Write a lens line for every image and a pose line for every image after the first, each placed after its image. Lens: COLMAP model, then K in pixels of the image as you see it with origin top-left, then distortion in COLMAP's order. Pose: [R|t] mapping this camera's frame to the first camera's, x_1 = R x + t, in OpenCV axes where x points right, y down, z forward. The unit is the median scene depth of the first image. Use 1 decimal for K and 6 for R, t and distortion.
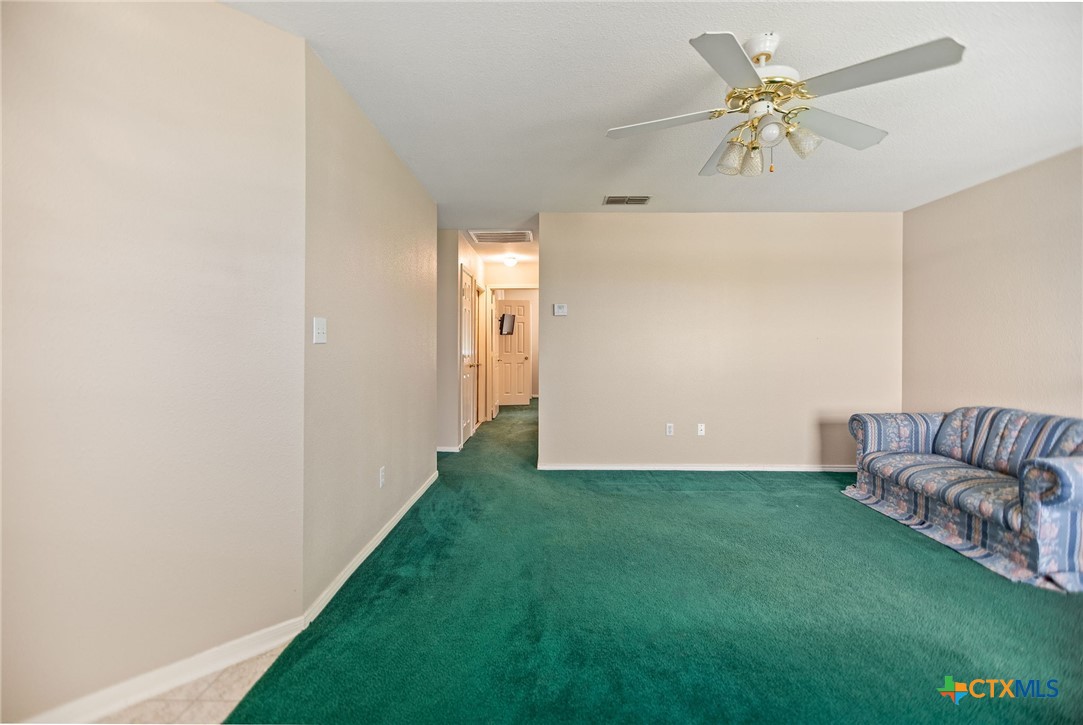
lens RADIAL K [[461.7, 0, 538.7], [0, 461.7, 353.1], [0, 0, 1]] dist [0.001563, 0.000122]
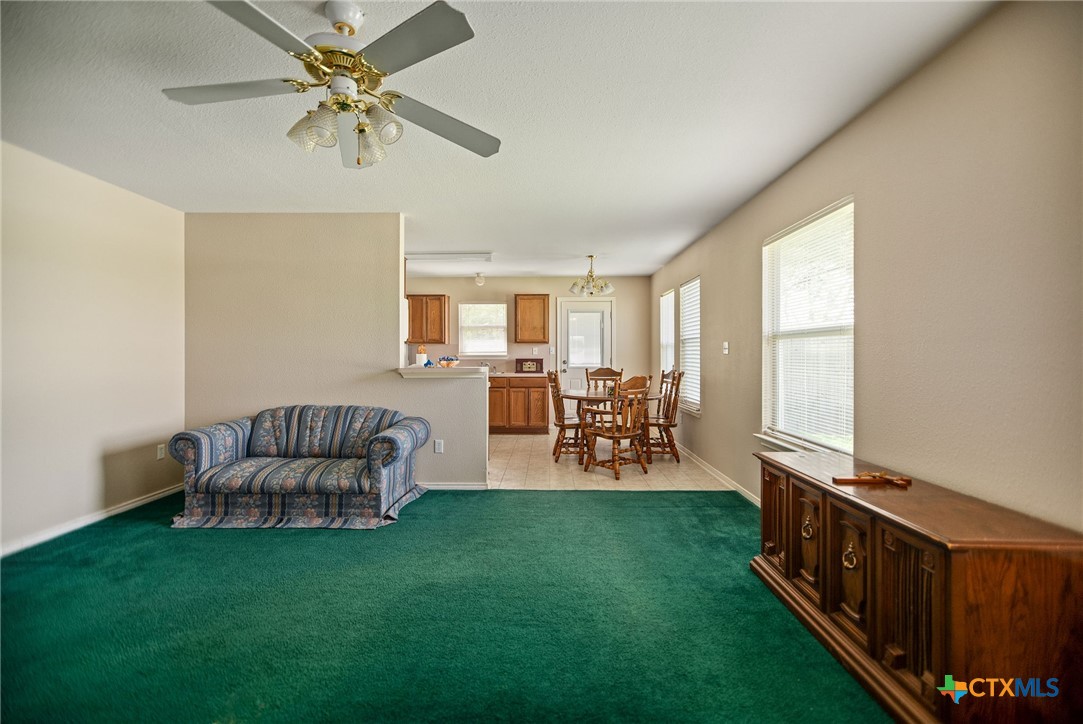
lens RADIAL K [[481.1, 0, 540.4], [0, 481.1, 363.0], [0, 0, 1]] dist [0.002334, 0.000301]
pose [[-0.009545, -0.018294, 0.999787, -0.276549], [0.019636, 0.999636, 0.018479, -0.004027], [-0.999762, 0.019808, -0.009182, 0.394308]]
